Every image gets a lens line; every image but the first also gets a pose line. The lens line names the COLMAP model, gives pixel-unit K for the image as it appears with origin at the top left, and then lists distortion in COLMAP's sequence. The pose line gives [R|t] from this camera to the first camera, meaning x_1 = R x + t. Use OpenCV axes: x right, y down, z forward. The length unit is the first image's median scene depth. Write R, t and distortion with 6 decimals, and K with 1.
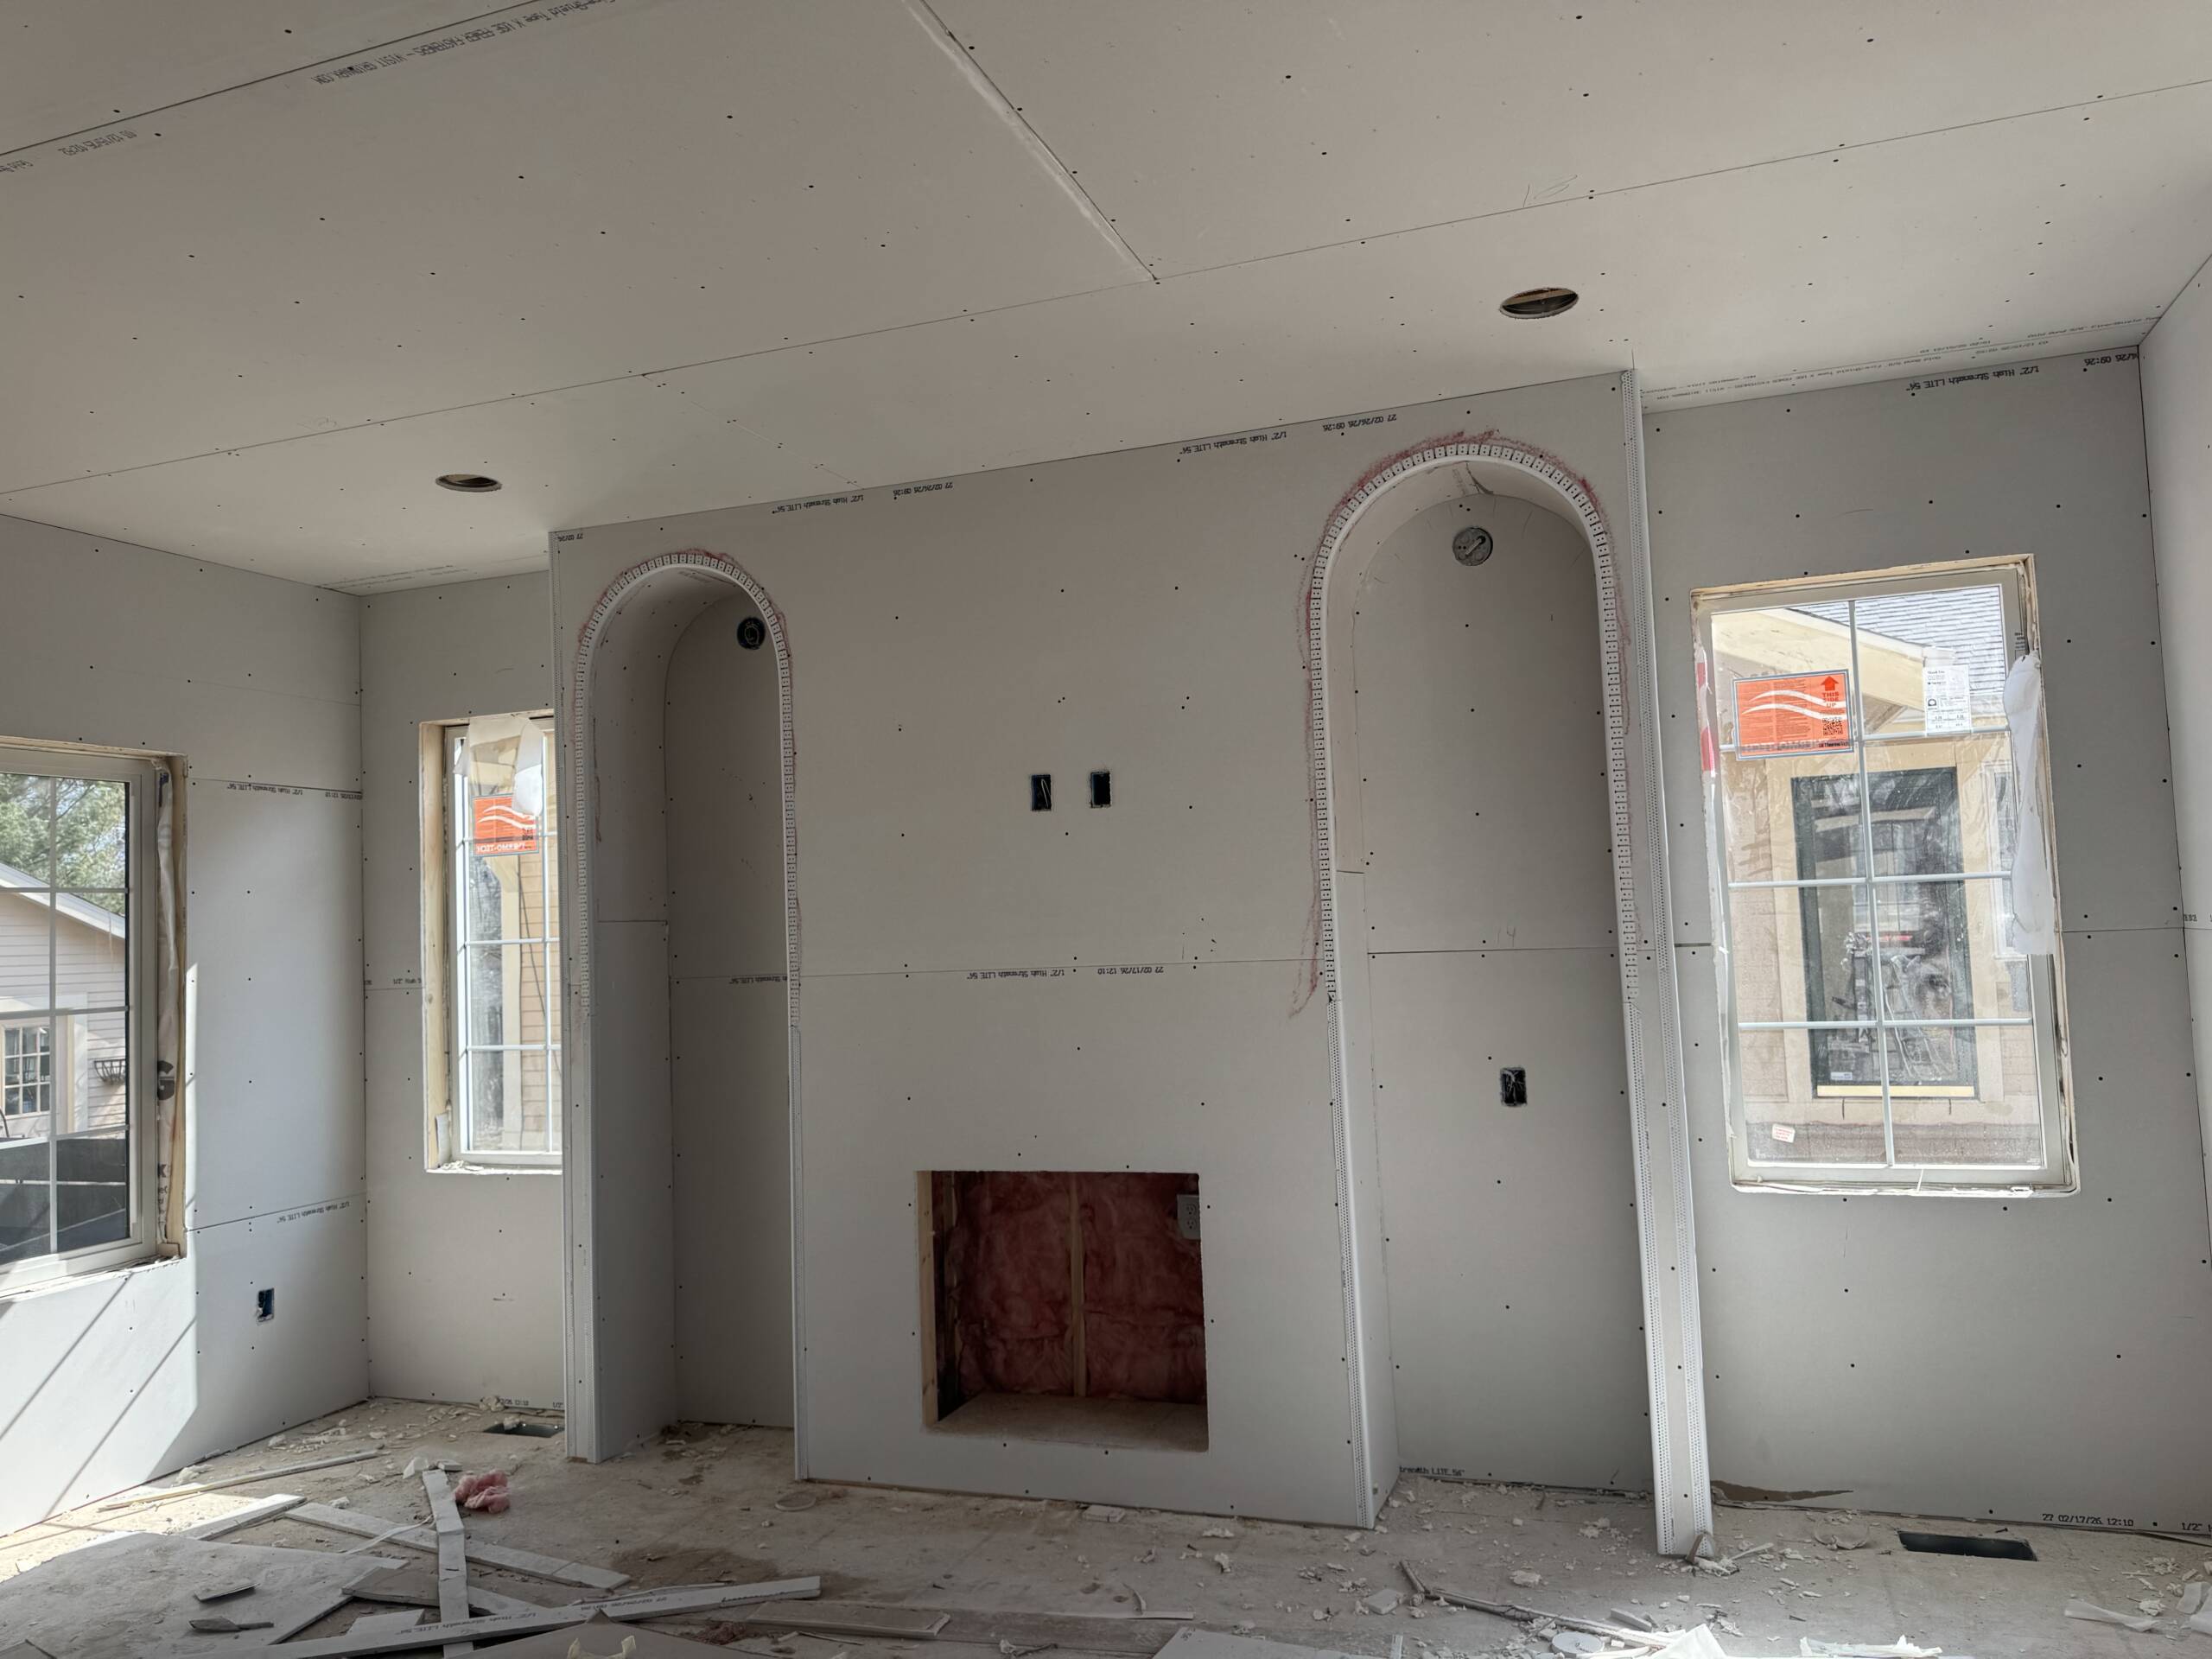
lens RADIAL K [[1551.4, 0, 1106.0], [0, 1551.4, 829.5], [0, 0, 1]] dist [-0.003902, -0.003090]
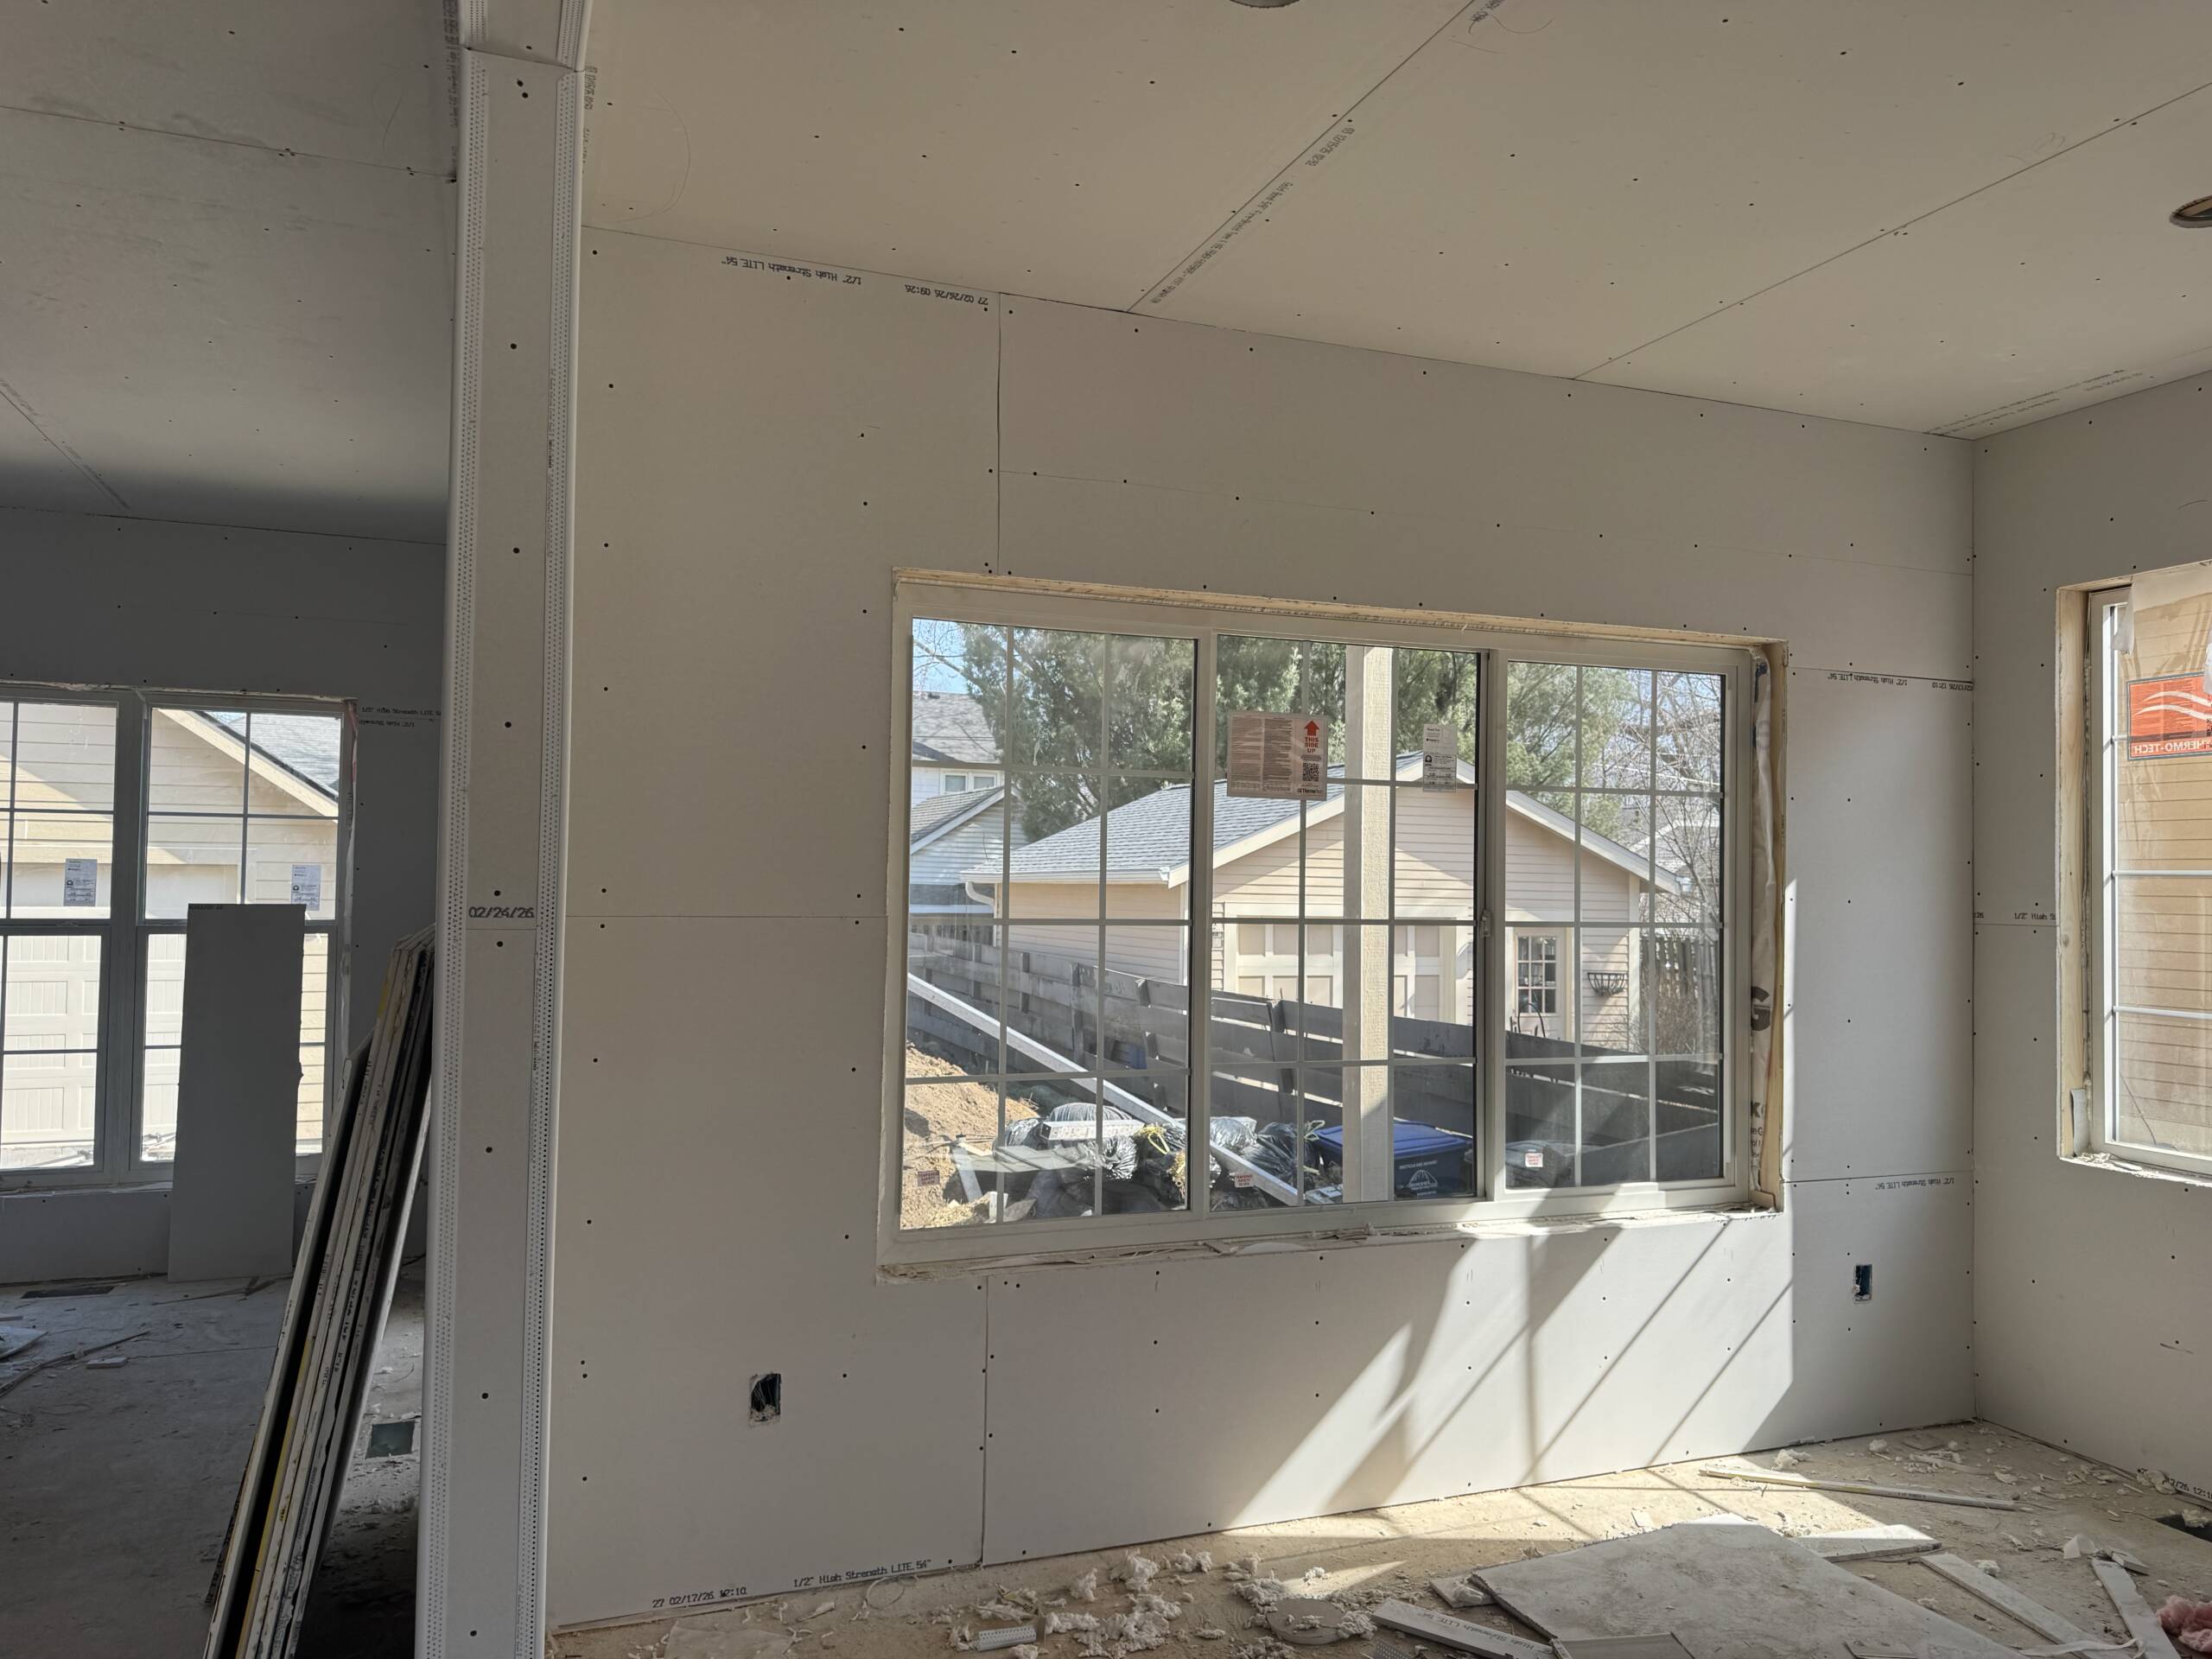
lens RADIAL K [[1551.4, 0, 1106.0], [0, 1551.4, 829.5], [0, 0, 1]] dist [-0.003902, -0.003090]
pose [[0.649186, 0.024956, -0.760221, -0.178278], [0.005505, 0.999281, 0.037504, 0.023574], [0.760610, -0.028532, 0.648582, 0.140277]]
